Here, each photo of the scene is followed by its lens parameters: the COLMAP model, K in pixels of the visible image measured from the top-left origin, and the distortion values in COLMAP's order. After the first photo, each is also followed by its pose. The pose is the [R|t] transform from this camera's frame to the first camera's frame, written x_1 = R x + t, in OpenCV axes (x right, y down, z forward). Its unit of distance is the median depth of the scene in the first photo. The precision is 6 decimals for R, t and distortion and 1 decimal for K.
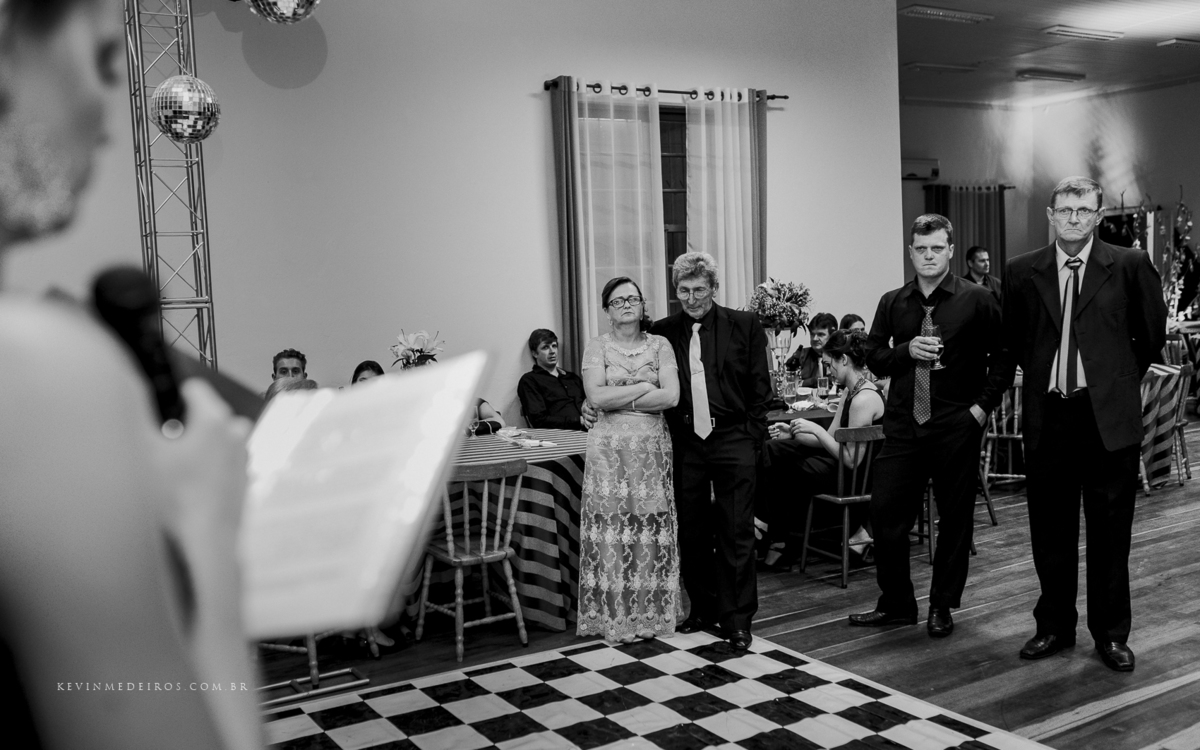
lens RADIAL K [[1136.7, 0, 600.2], [0, 1136.7, 410.7], [0, 0, 1]] dist [-0.004201, 0.013553]
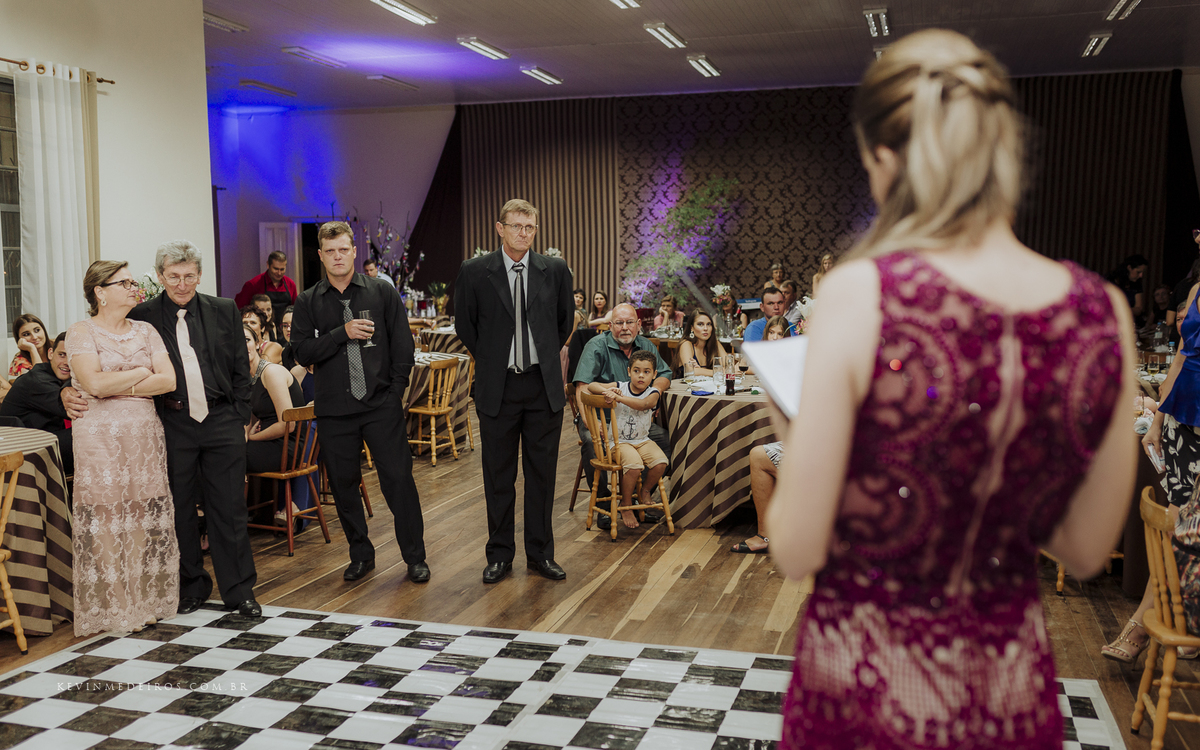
lens RADIAL K [[1136.7, 0, 600.2], [0, 1136.7, 410.7], [0, 0, 1]] dist [-0.004201, 0.013553]
pose [[0.736153, -0.040648, 0.675594, -0.337024], [0.039668, 0.999070, 0.016887, 0.011990], [-0.675652, 0.014369, 0.737081, -0.003802]]
